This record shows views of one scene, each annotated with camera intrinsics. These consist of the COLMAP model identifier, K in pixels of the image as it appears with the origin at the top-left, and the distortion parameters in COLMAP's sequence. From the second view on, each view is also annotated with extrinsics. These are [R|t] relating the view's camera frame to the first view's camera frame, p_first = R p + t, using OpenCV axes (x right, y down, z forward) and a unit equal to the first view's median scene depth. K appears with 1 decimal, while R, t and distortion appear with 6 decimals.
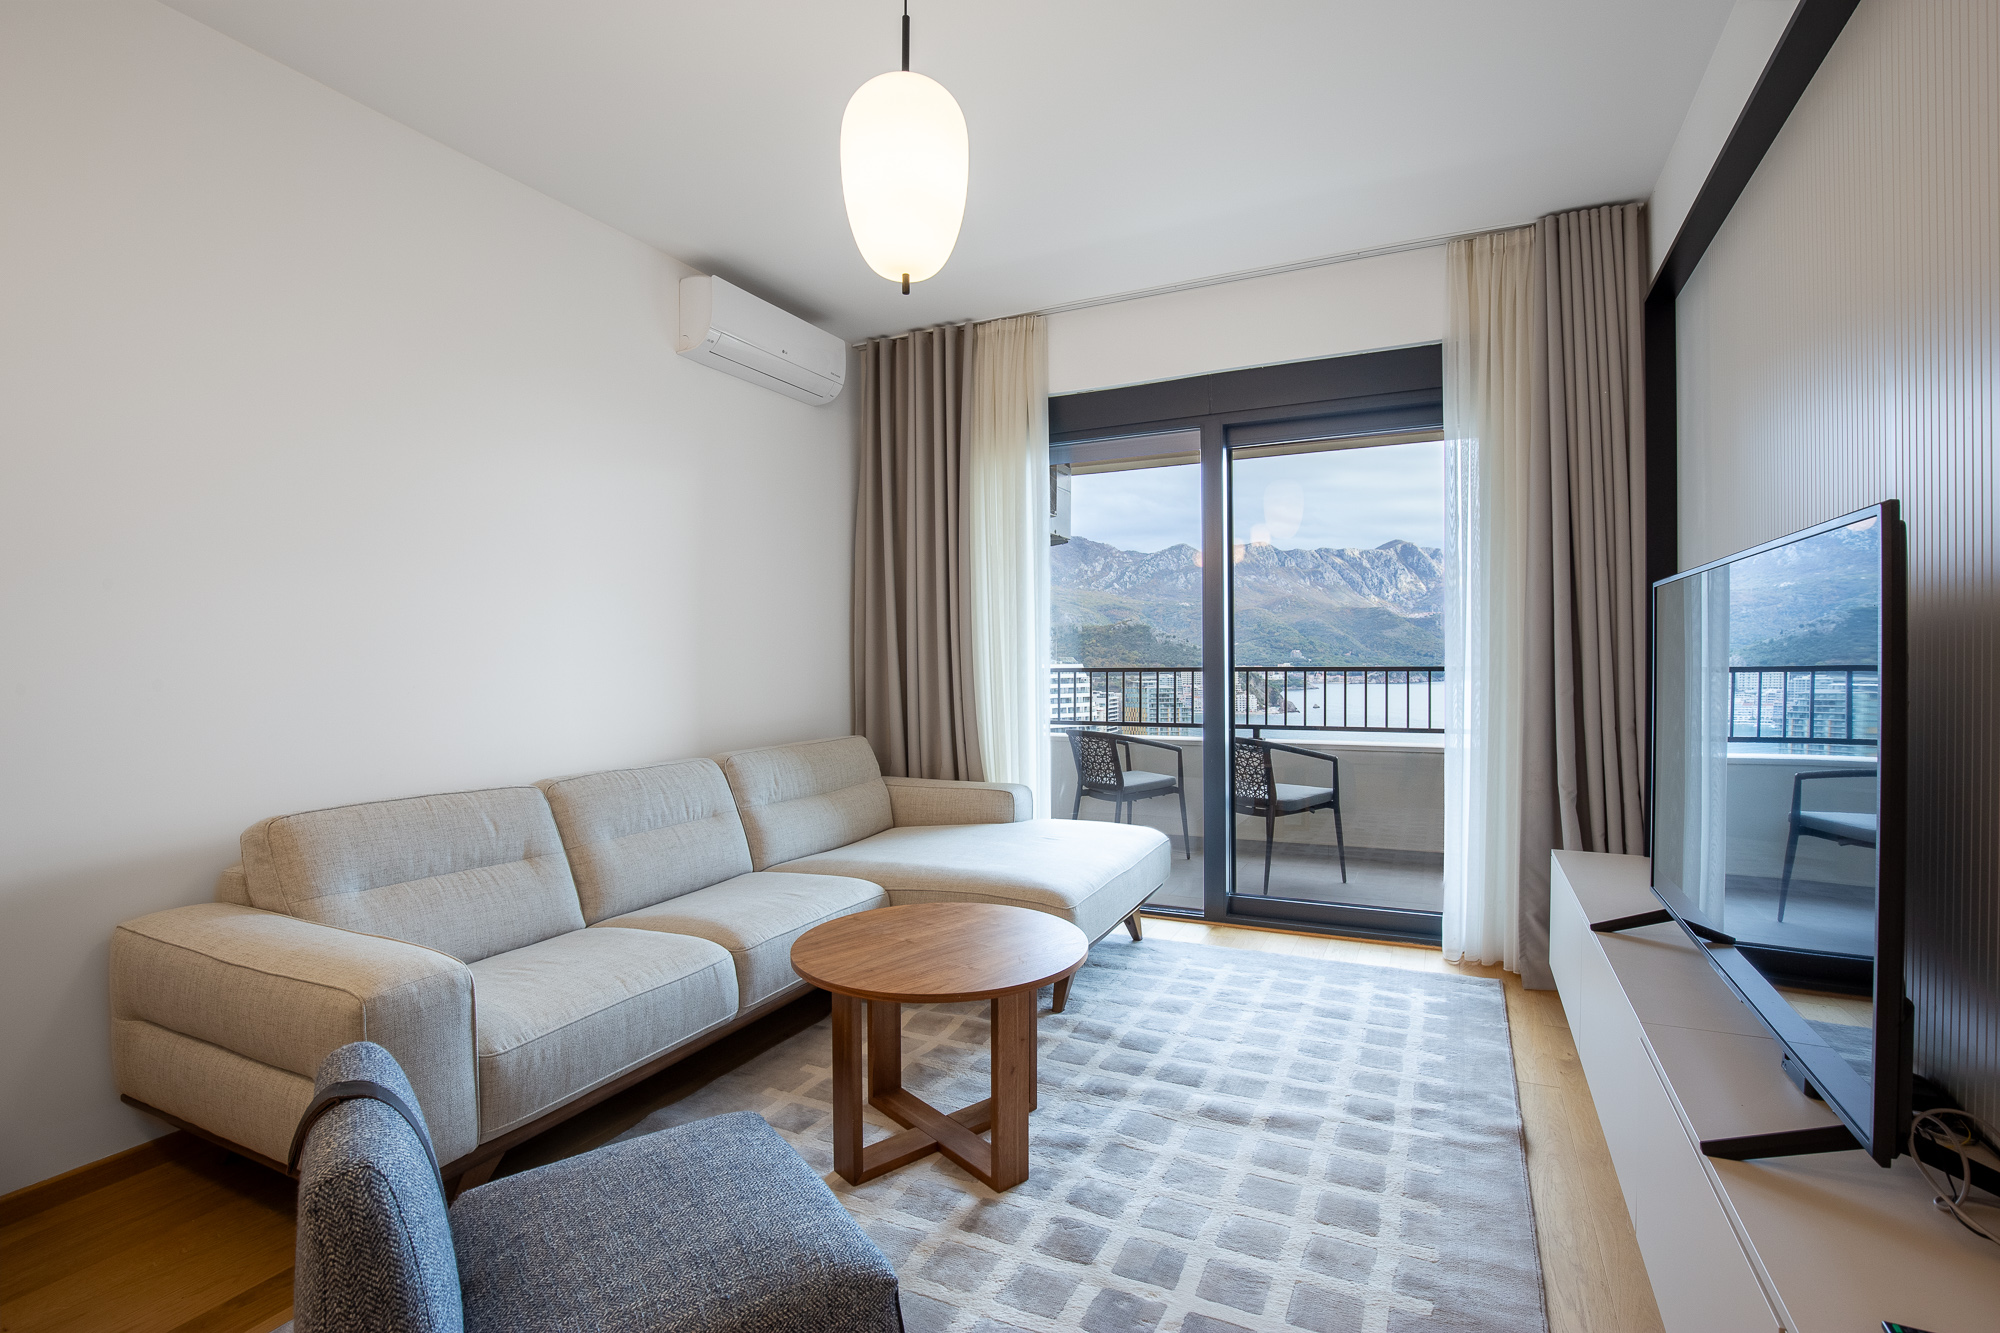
lens RADIAL K [[920.5, 0, 1023.4], [0, 920.5, 663.2], [0, 0, 1]] dist [-0.032043, -0.000023]
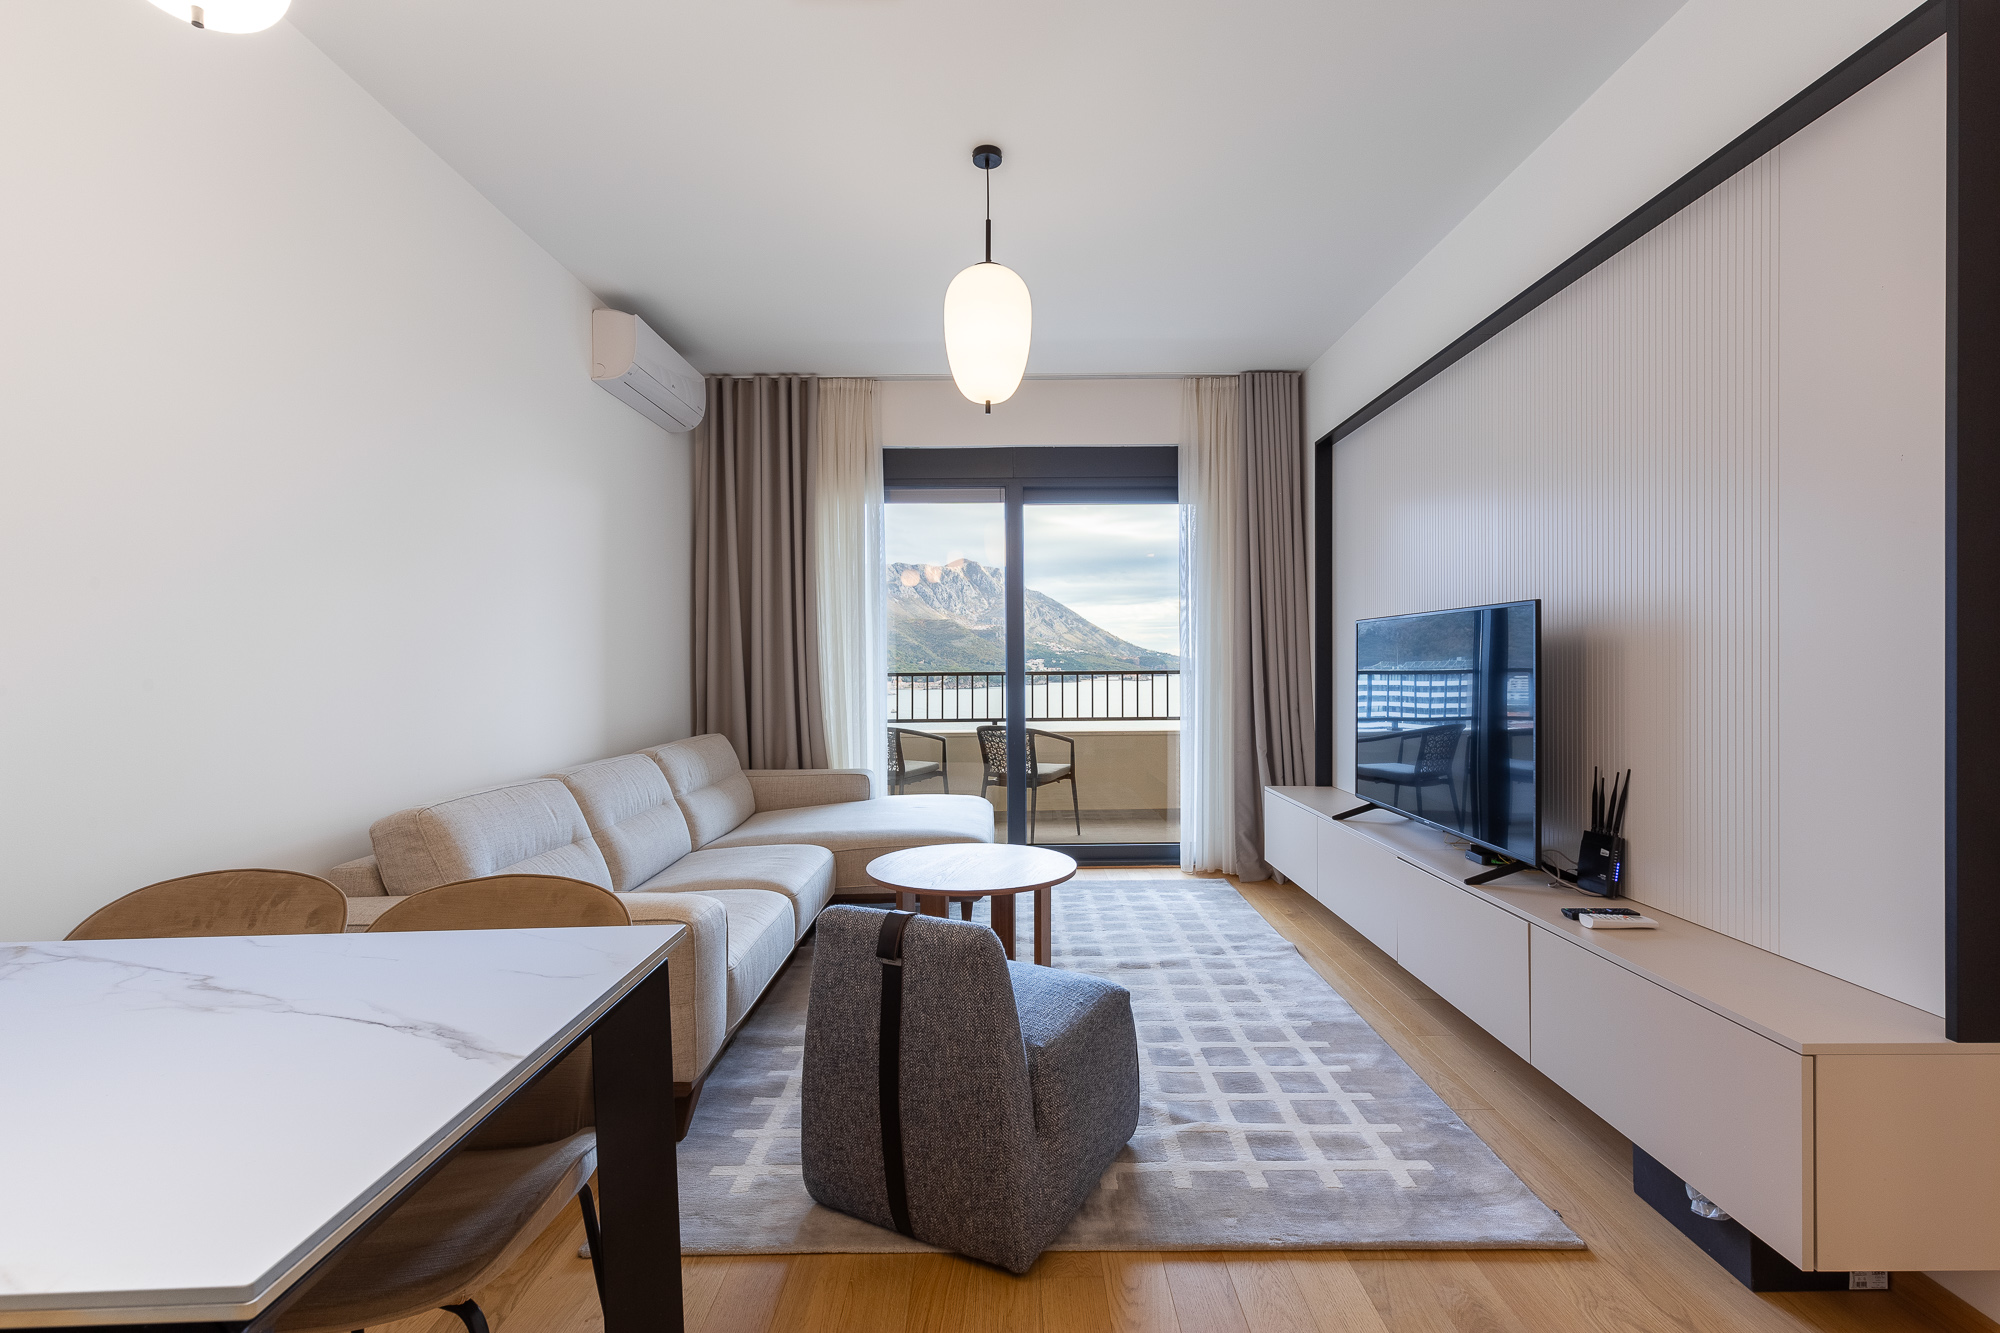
lens RADIAL K [[891.3, 0, 1021.4], [0, 891.3, 667.9], [0, 0, 1]] dist [-0.001120, 0.000082]
pose [[0.899486, -0.000112, 0.436950, -0.393052], [0.001442, 0.999995, -0.002713, 0.003413], [-0.436948, 0.003071, 0.899482, -0.166597]]
